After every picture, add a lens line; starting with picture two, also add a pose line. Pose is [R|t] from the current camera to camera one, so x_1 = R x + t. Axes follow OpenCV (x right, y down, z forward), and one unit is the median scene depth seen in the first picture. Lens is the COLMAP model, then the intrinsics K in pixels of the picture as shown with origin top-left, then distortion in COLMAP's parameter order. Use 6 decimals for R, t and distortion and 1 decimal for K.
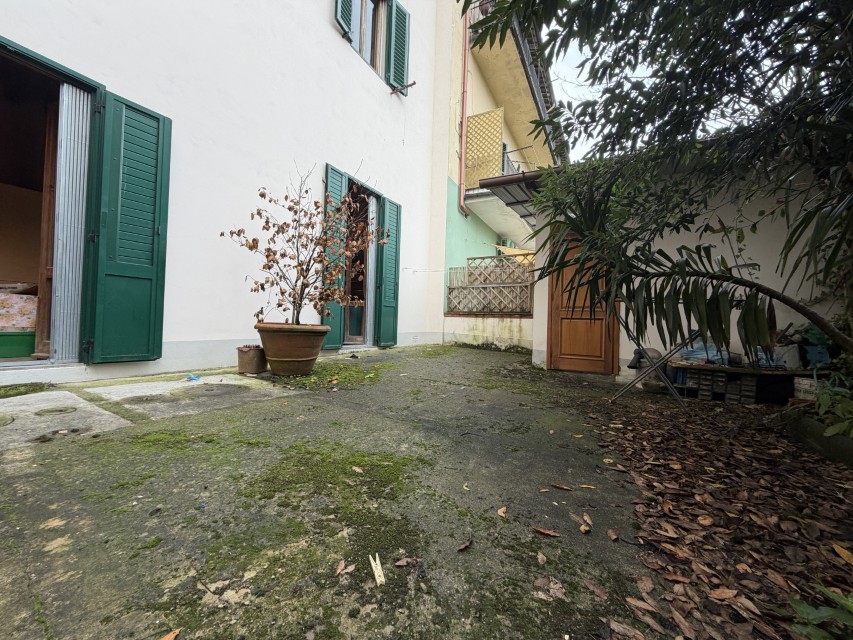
lens RADIAL K [[342.4, 0, 428.8], [0, 342.4, 319.8], [0, 0, 1]] dist [-0.004062, 0.000558]
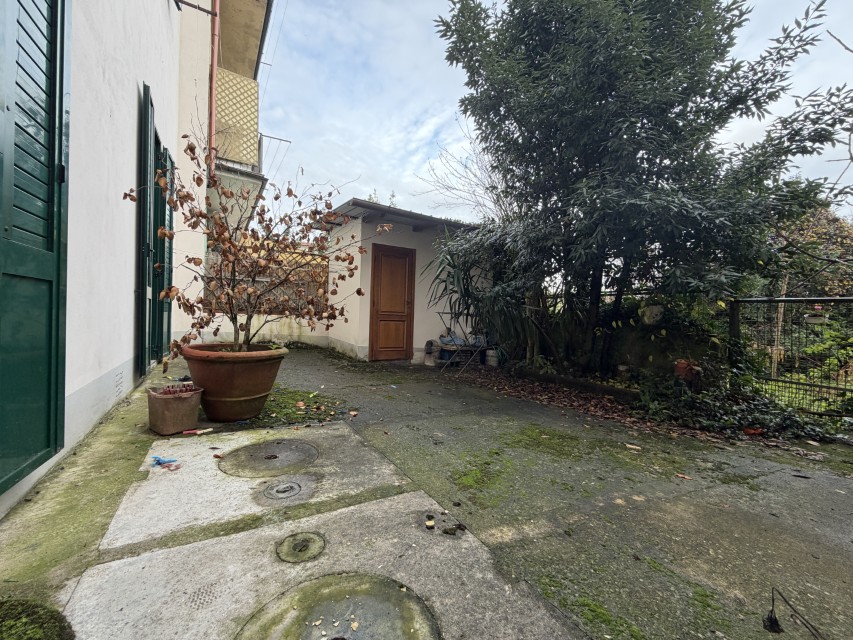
lens RADIAL K [[342.4, 0, 430.6], [0, 342.4, 321.0], [0, 0, 1]] dist [-0.004062, 0.000558]
pose [[0.473576, -0.026064, 0.880367, -1.742998], [-0.032601, 0.998358, 0.047095, -0.181662], [-0.880149, -0.051004, 0.471949, 0.635657]]
